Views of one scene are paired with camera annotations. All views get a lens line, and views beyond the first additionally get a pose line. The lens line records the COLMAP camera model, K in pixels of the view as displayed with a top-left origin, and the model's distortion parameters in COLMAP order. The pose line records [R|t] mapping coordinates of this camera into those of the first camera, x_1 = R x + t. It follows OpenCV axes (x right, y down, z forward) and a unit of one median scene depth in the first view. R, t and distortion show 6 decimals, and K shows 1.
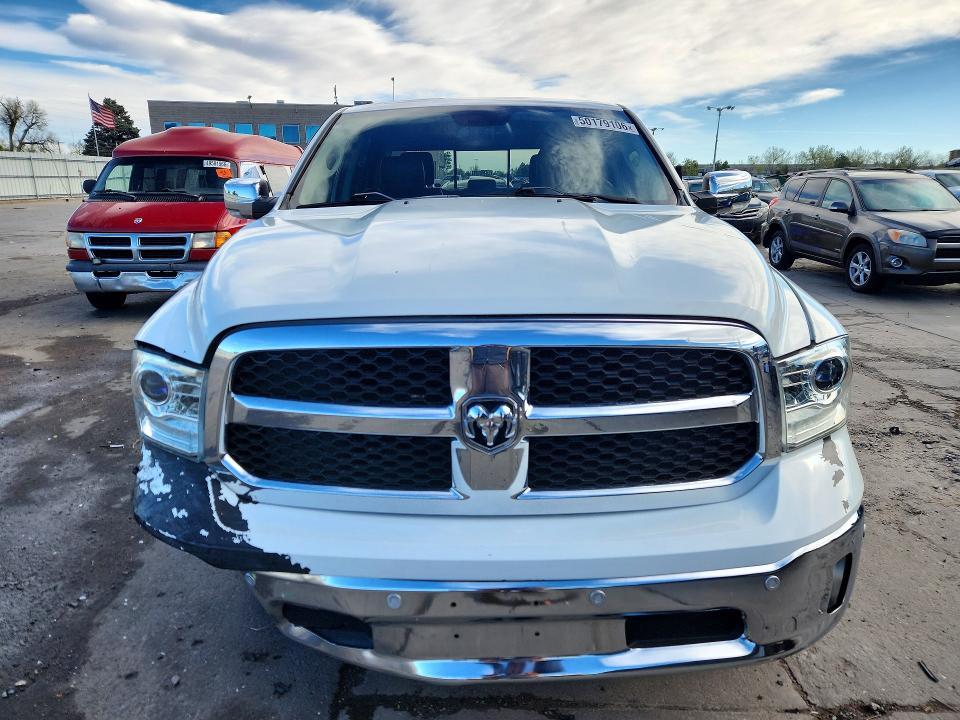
lens RADIAL K [[774.6, 0, 480.0], [0, 774.6, 346.0], [0, 0, 1]] dist [-0.033393, 0.001927]
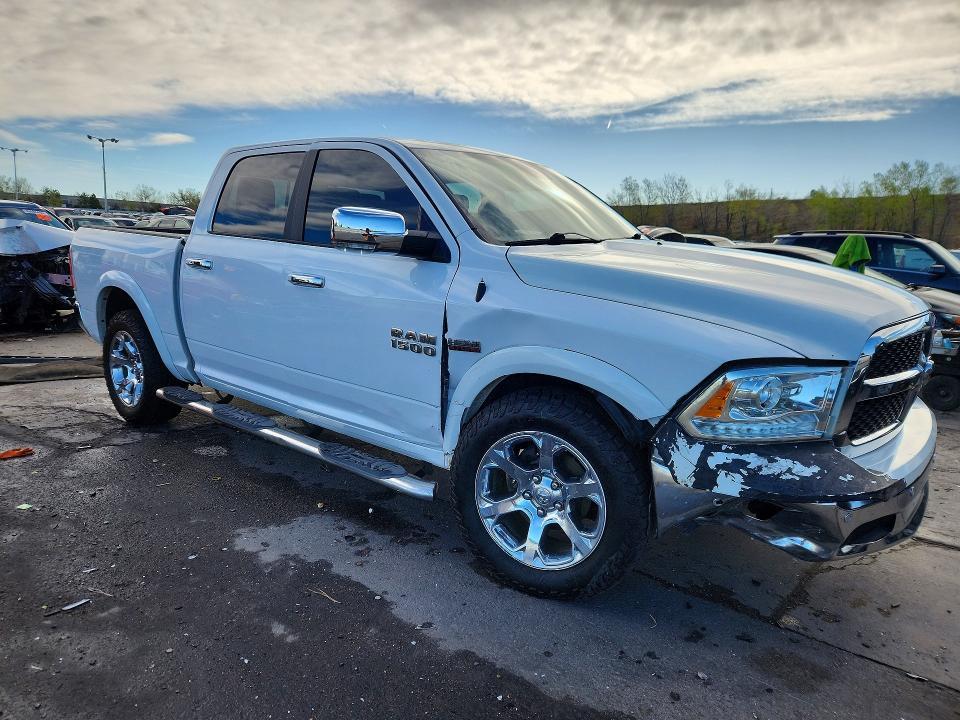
lens RADIAL K [[820.6, 0, 480.0], [0, 820.6, 360.0], [0, 0, 1]] dist [0.030915, -0.011006]
pose [[0.505579, -0.077565, 0.859287, -0.305606], [0.116238, 0.992994, 0.021244, -0.014465], [-0.854915, 0.089142, 0.511053, 0.125165]]
